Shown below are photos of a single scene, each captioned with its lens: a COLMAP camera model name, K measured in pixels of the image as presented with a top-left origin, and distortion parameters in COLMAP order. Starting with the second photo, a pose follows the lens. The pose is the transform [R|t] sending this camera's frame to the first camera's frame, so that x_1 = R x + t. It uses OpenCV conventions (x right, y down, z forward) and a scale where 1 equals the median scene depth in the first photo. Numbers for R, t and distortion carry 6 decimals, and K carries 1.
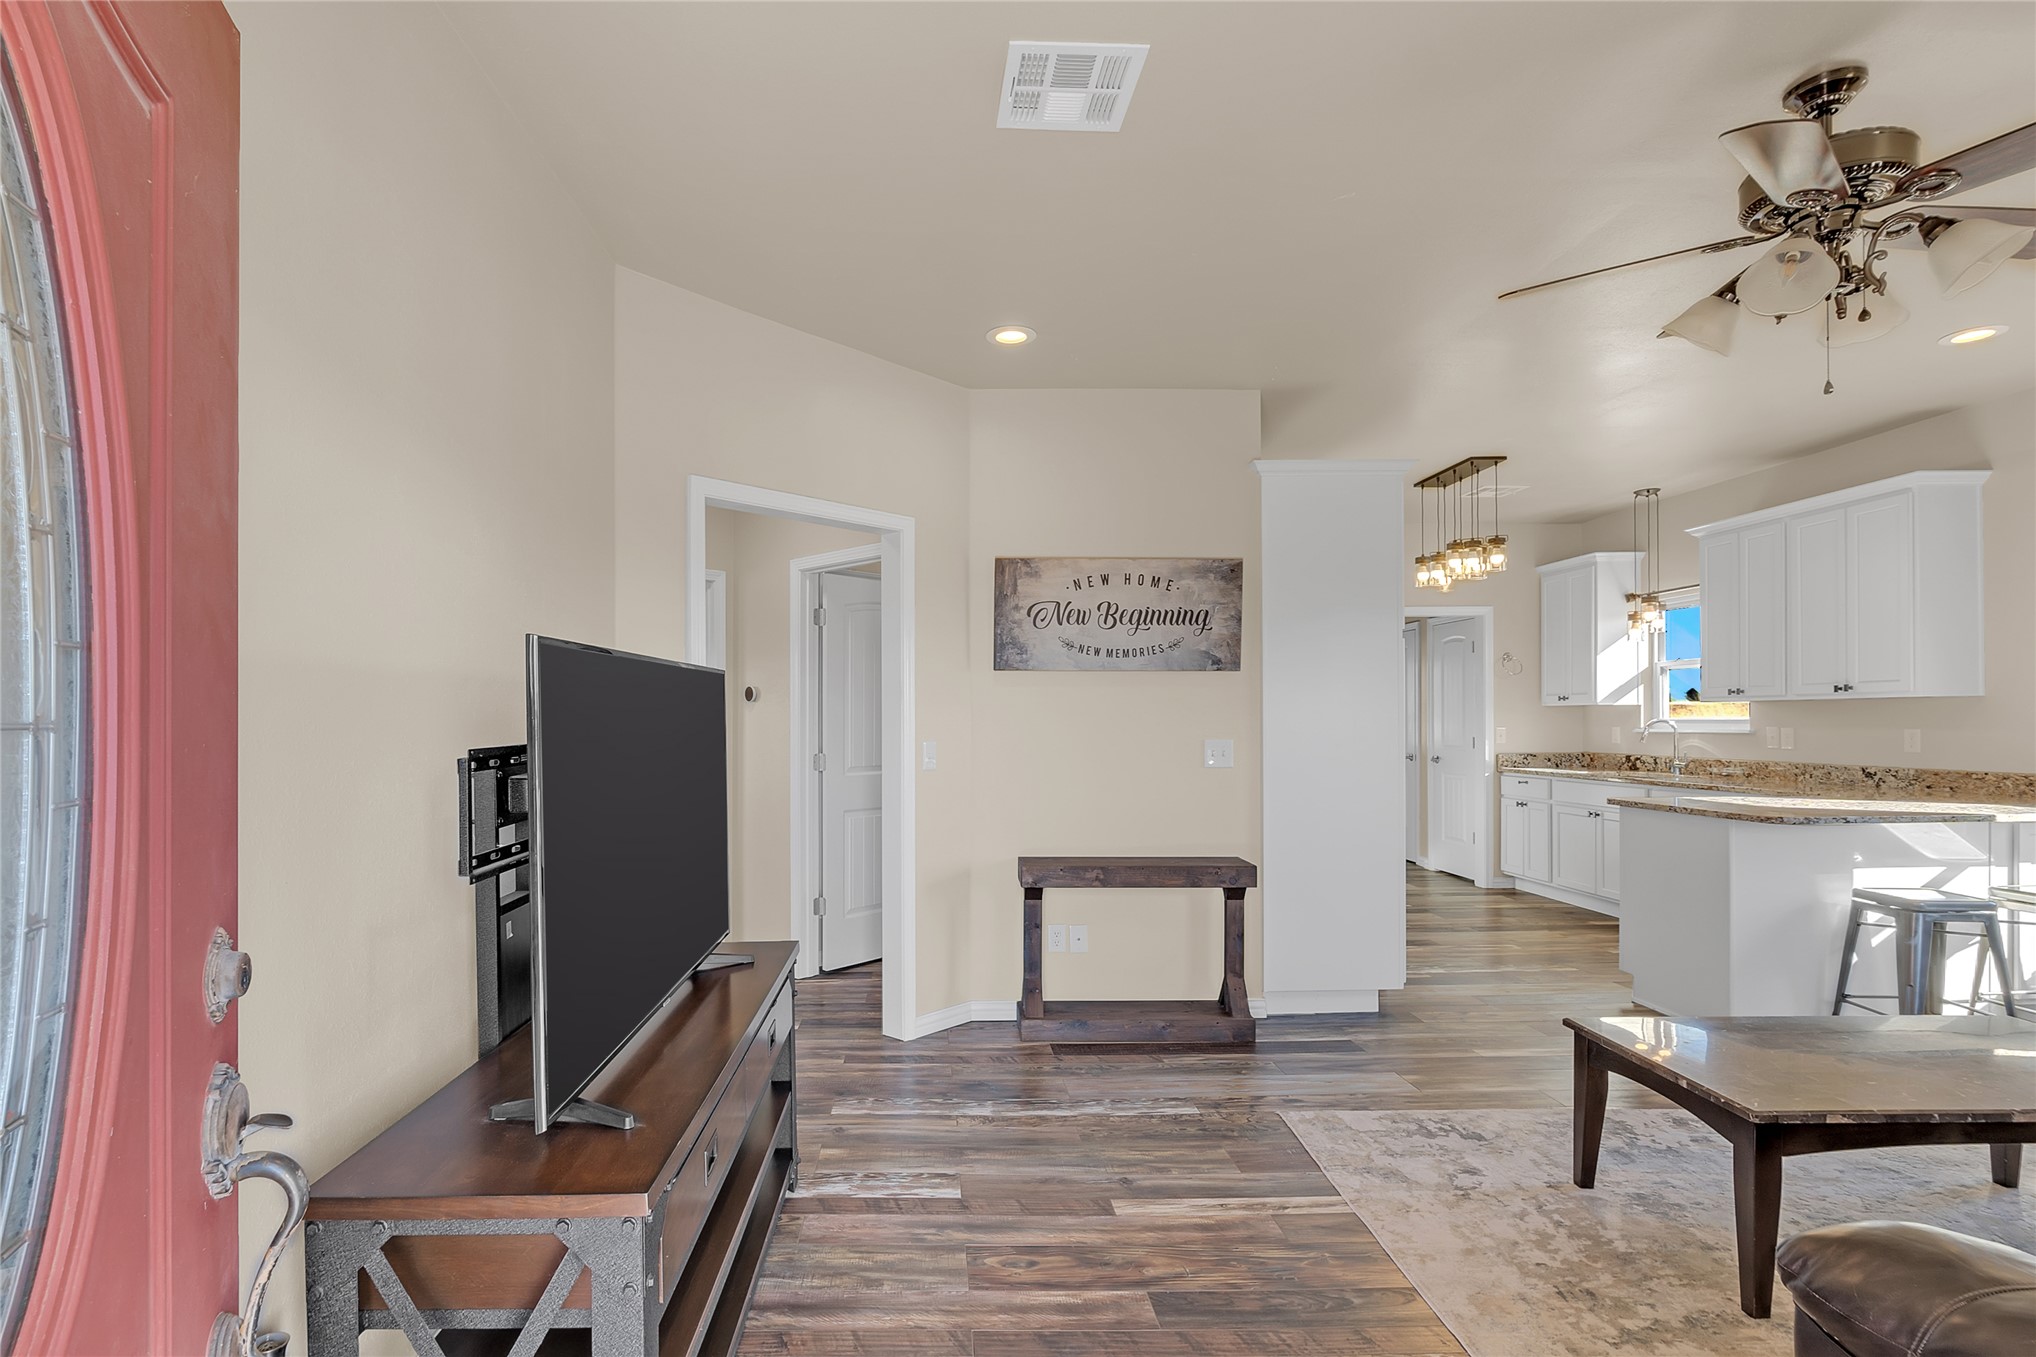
lens RADIAL K [[947.0, 0, 1006.7], [0, 947.0, 677.8], [0, 0, 1]] dist [-0.008652, -0.000985]
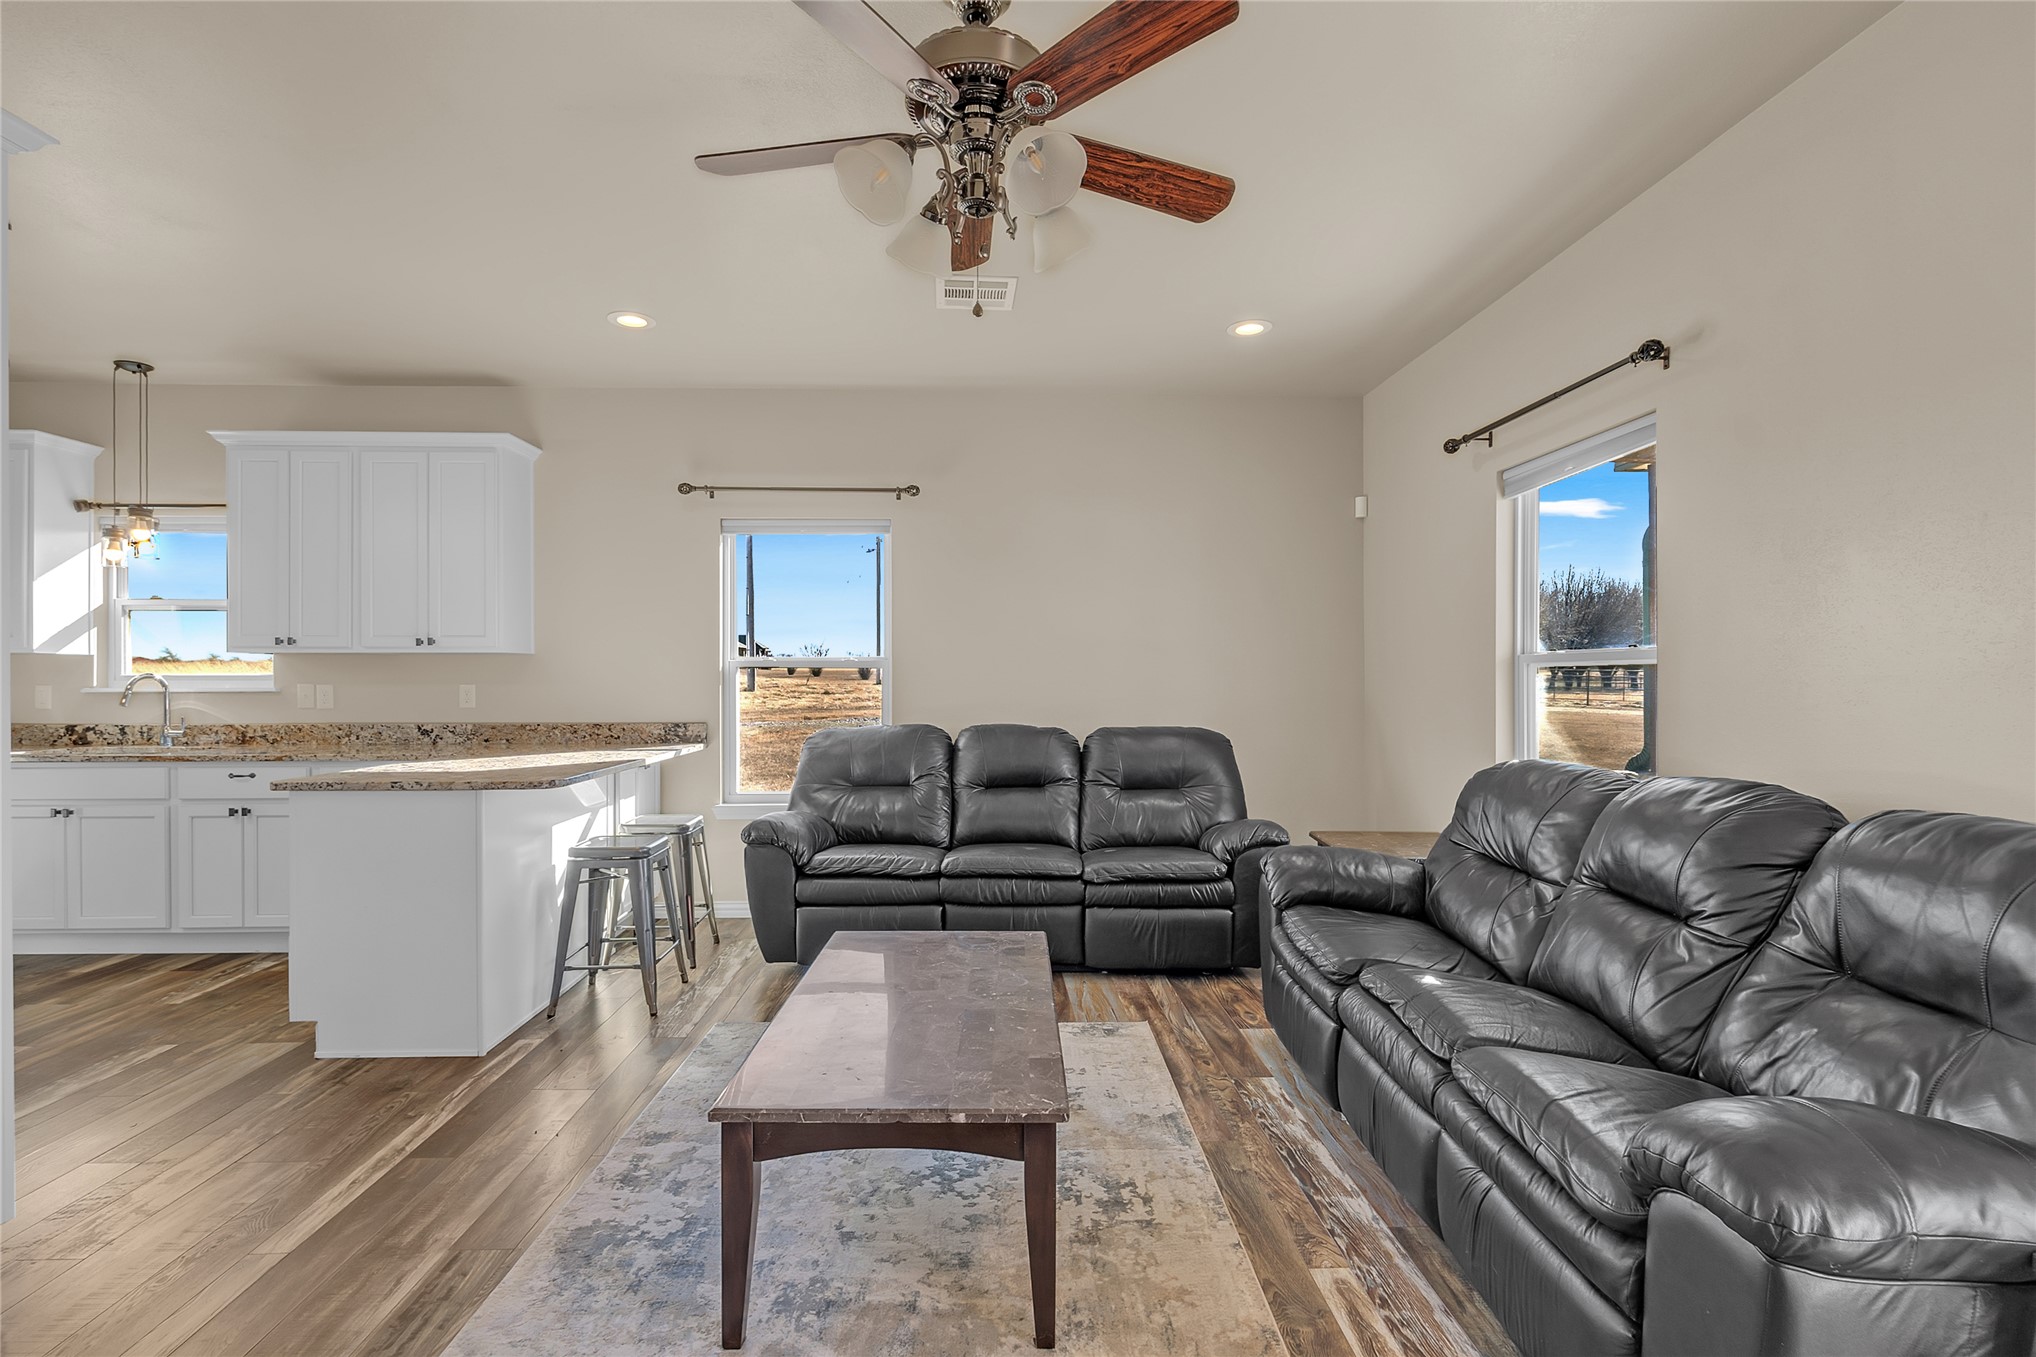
lens RADIAL K [[947.0, 0, 1006.7], [0, 947.0, 677.8], [0, 0, 1]] dist [-0.008652, -0.000985]
pose [[0.034542, 0.000224, 0.999403, -0.035152], [-0.044181, 0.999023, 0.001303, 0.017676], [-0.998426, -0.044200, 0.034518, 0.337364]]
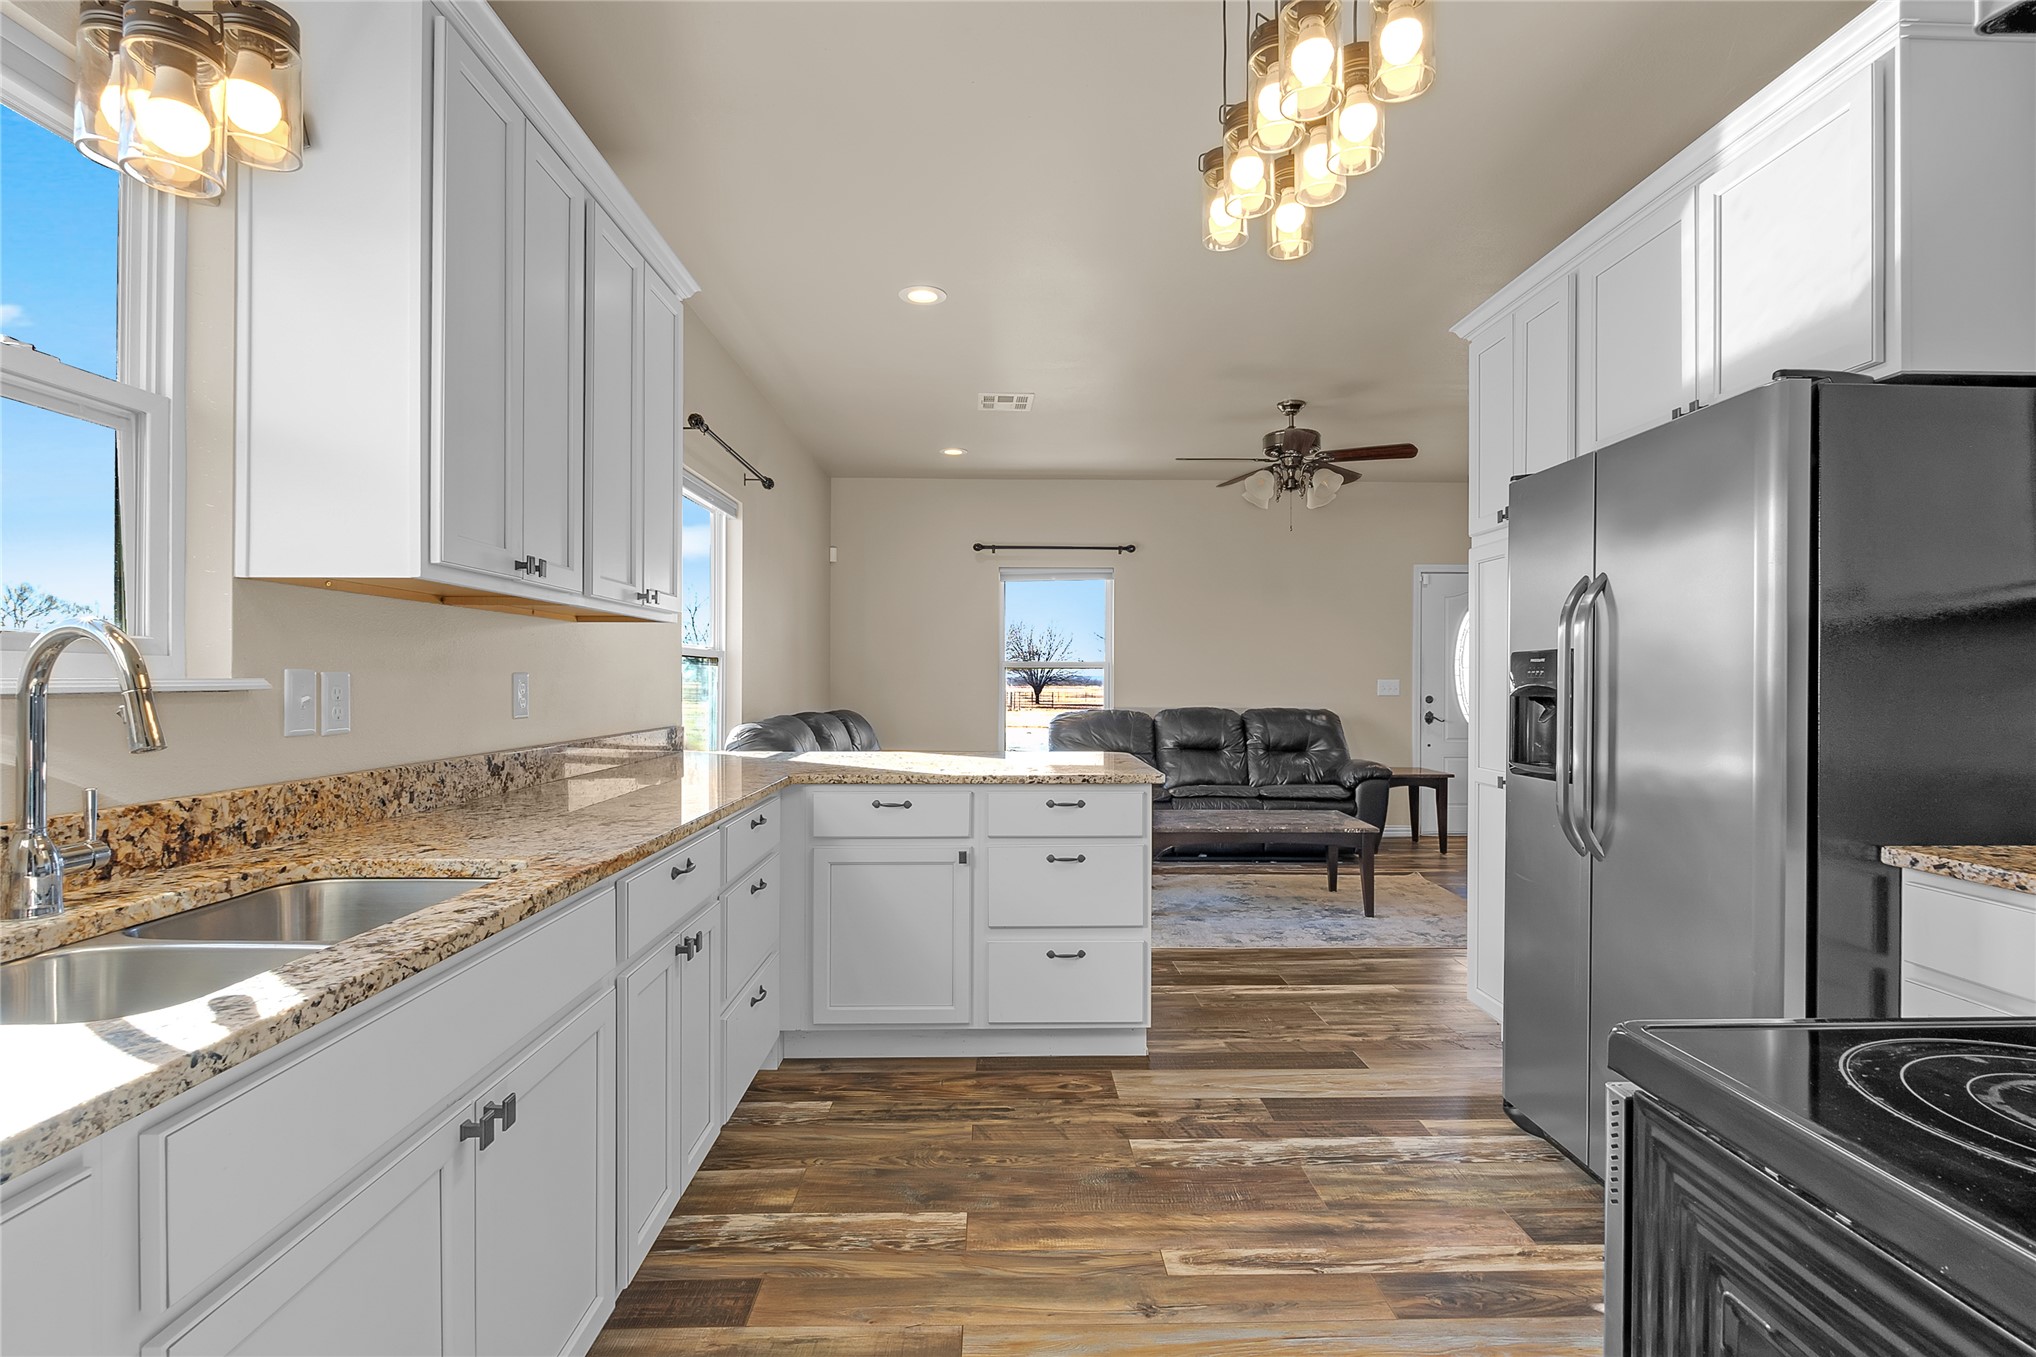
lens RADIAL K [[986.1, 0, 1018.0], [0, 986.1, 678.5], [0, 0, 1]] dist [-0.002874, -0.000428]
pose [[-0.999544, -0.000951, 0.030180, 0.586420], [-0.002393, 0.998855, -0.047770, 0.073757], [-0.030100, -0.047821, -0.998402, 1.370746]]
